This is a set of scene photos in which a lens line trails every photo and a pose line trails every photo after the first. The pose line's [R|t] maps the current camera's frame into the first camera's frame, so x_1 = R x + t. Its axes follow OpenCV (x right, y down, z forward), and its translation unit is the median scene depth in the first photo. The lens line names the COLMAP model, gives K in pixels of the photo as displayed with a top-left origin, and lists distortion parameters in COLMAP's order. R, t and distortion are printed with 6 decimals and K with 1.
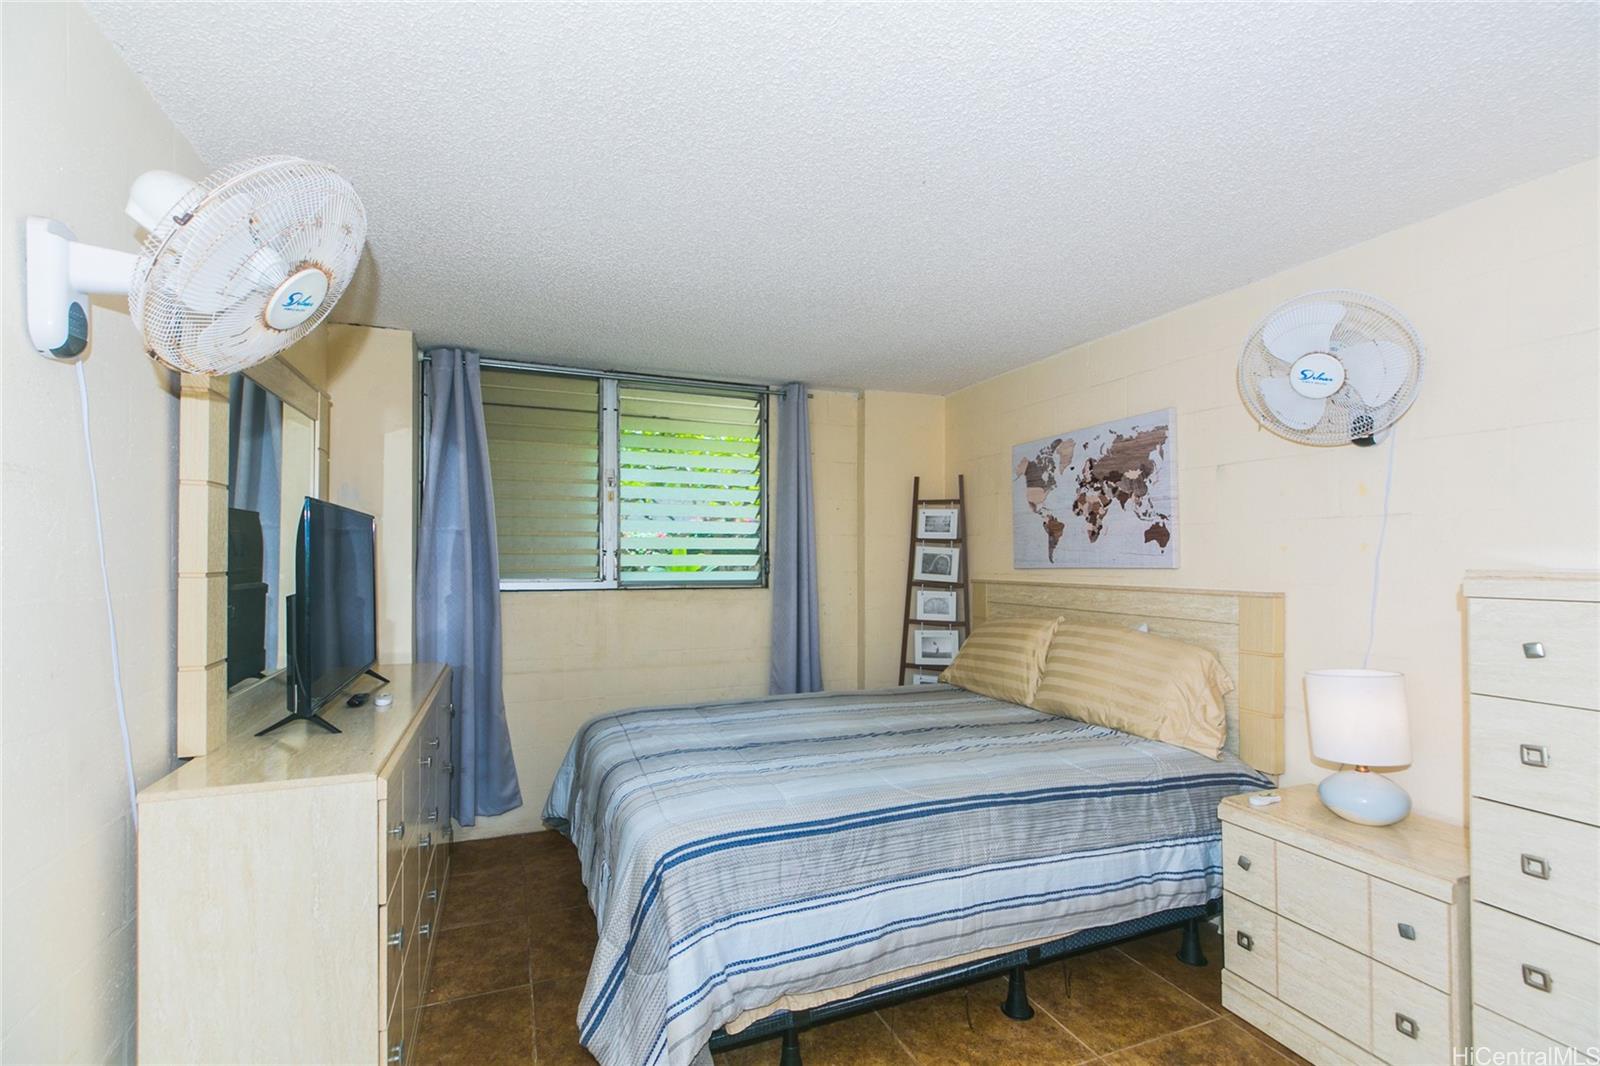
lens RADIAL K [[704.2, 0, 802.9], [0, 704.2, 547.9], [0, 0, 1]] dist [-0.017770, -0.000452]
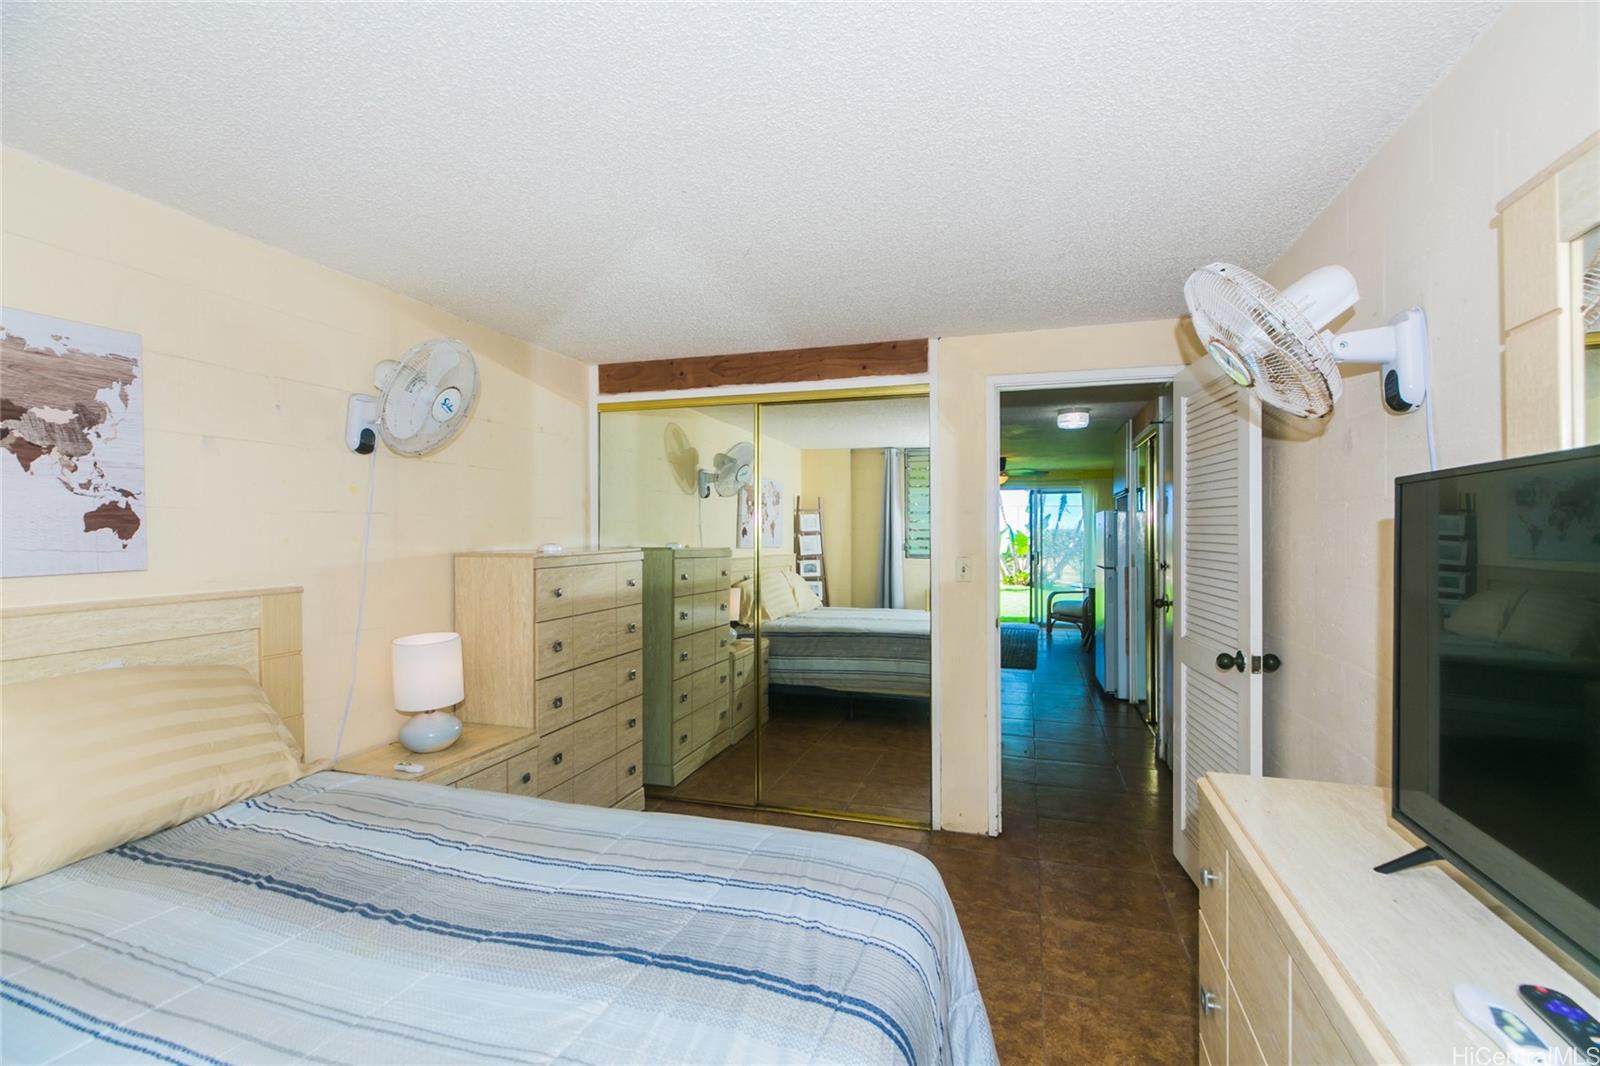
lens RADIAL K [[713.4, 0, 807.5], [0, 713.4, 530.5], [0, 0, 1]] dist [0.006817, -0.001442]
pose [[-0.768426, 0.001583, 0.639937, -0.374520], [-0.006569, 0.999925, -0.010361, -0.006063], [-0.639905, -0.012165, -0.768358, 0.995280]]
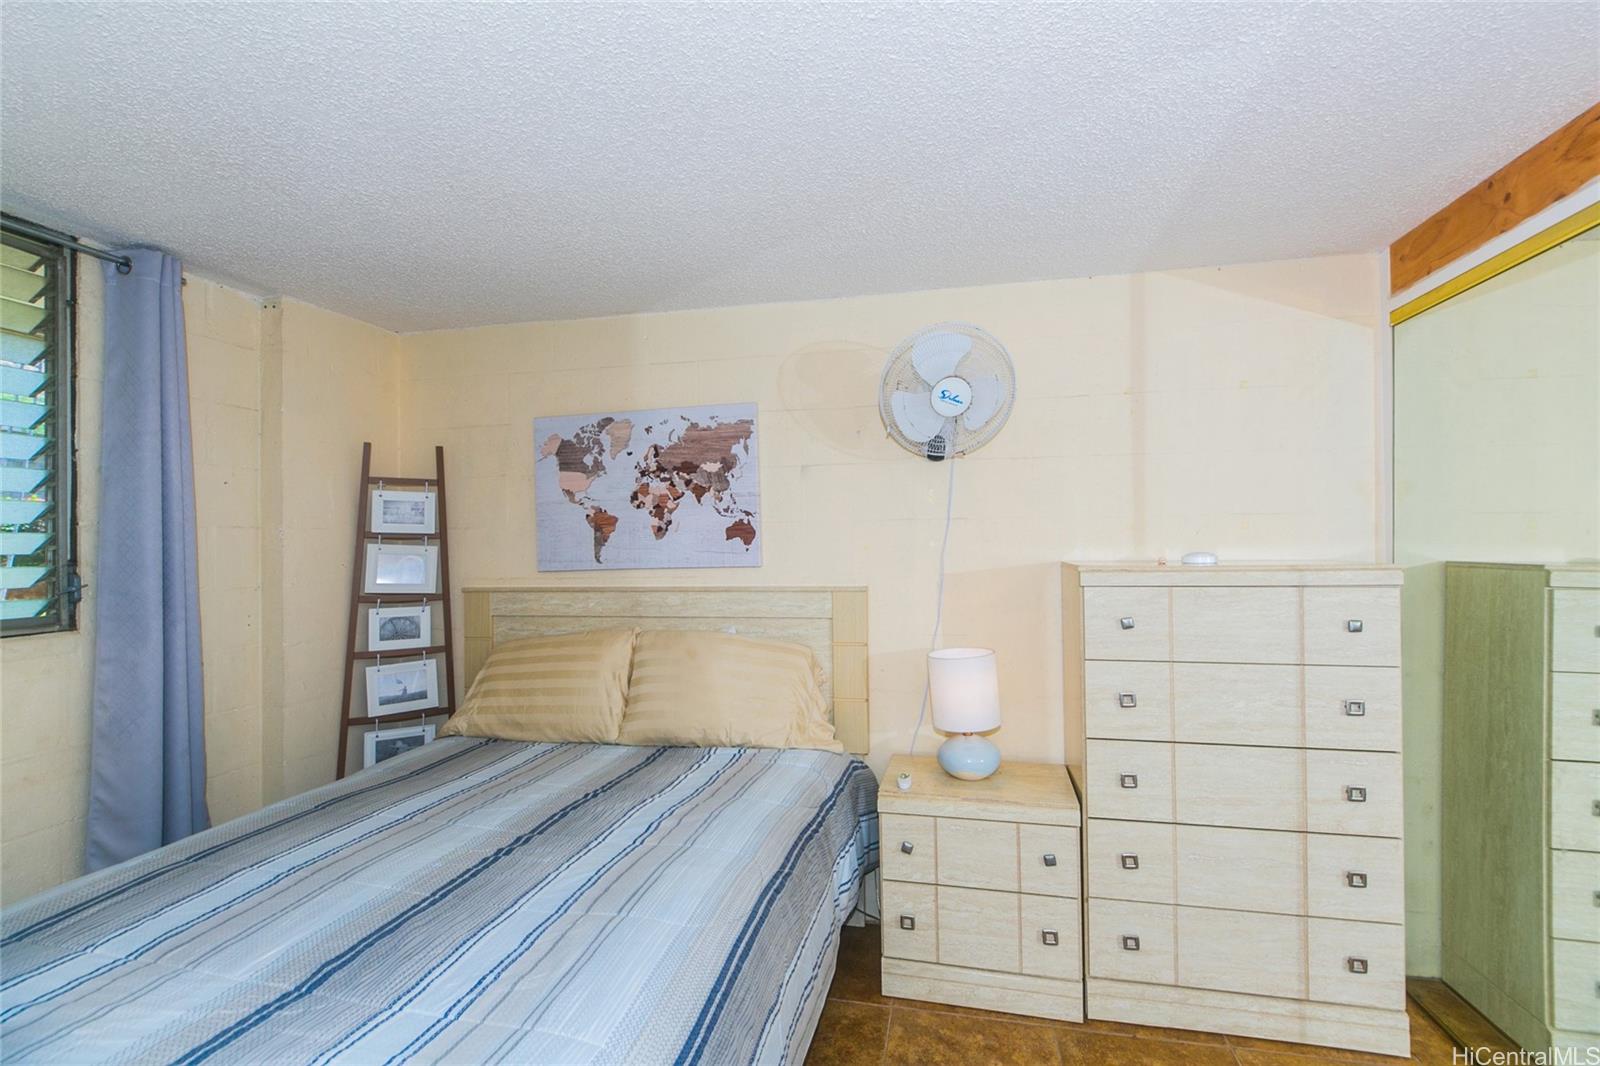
lens RADIAL K [[713.4, 0, 807.5], [0, 713.4, 530.5], [0, 0, 1]] dist [0.006817, -0.001442]
pose [[0.566414, 0.001095, 0.824120, -0.225516], [0.002591, 0.999992, -0.003110, -0.016129], [-0.824117, 0.003897, 0.566407, 0.336253]]
